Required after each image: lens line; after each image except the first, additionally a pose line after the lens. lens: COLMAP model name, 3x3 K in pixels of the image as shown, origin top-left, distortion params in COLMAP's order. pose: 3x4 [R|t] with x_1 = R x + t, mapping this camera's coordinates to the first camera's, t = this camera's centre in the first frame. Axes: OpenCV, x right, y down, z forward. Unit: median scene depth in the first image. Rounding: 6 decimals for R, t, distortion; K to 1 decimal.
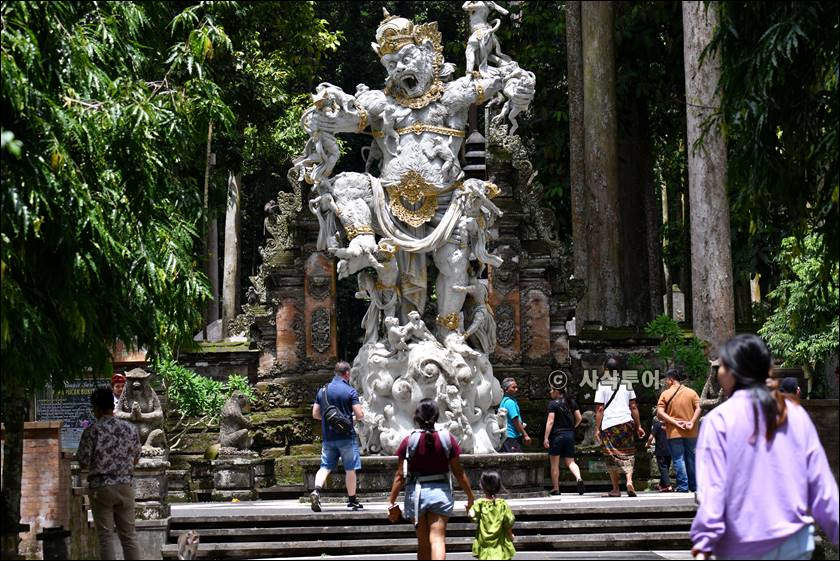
lens RADIAL K [[3404.7, 0, 419.8], [0, 3404.7, 280.0], [0, 0, 1]] dist [0.291970, 0.000000]
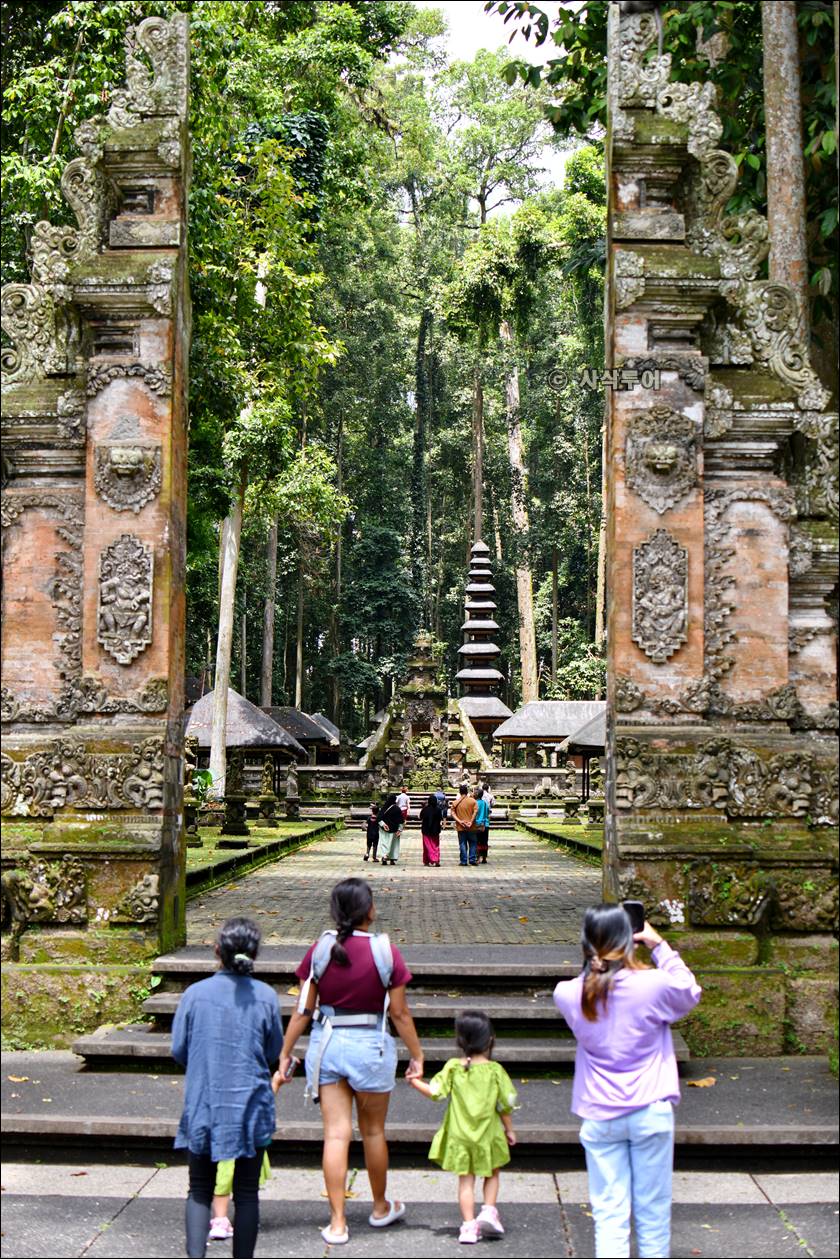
lens RADIAL K [[2143.2, 0, 420.1], [0, 2143.2, 630.8], [0, 0, 1]] dist [-0.210362, 0.000000]
pose [[0.999557, 0.029345, -0.004991, 0.001958], [-0.029478, 0.999145, -0.028990, 0.023172], [0.004136, 0.029124, 0.999567, 0.783403]]
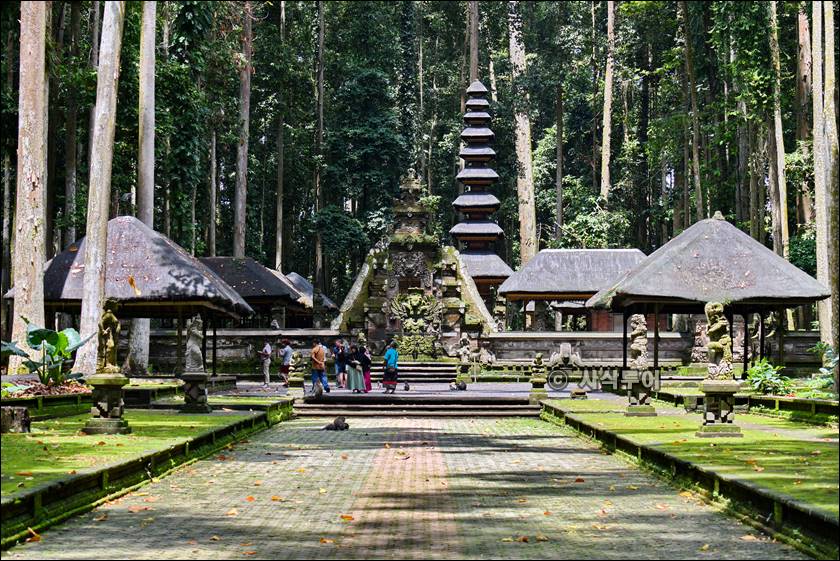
lens RADIAL K [[2089.9, 0, 419.6], [0, 2089.9, 280.5], [0, 0, 1]] dist [-0.142635, 0.000000]
pose [[0.999677, 0.025383, -0.001266, 0.002856], [-0.025372, 0.999644, 0.008237, 0.027355], [0.001474, -0.008202, 0.999965, 0.882637]]
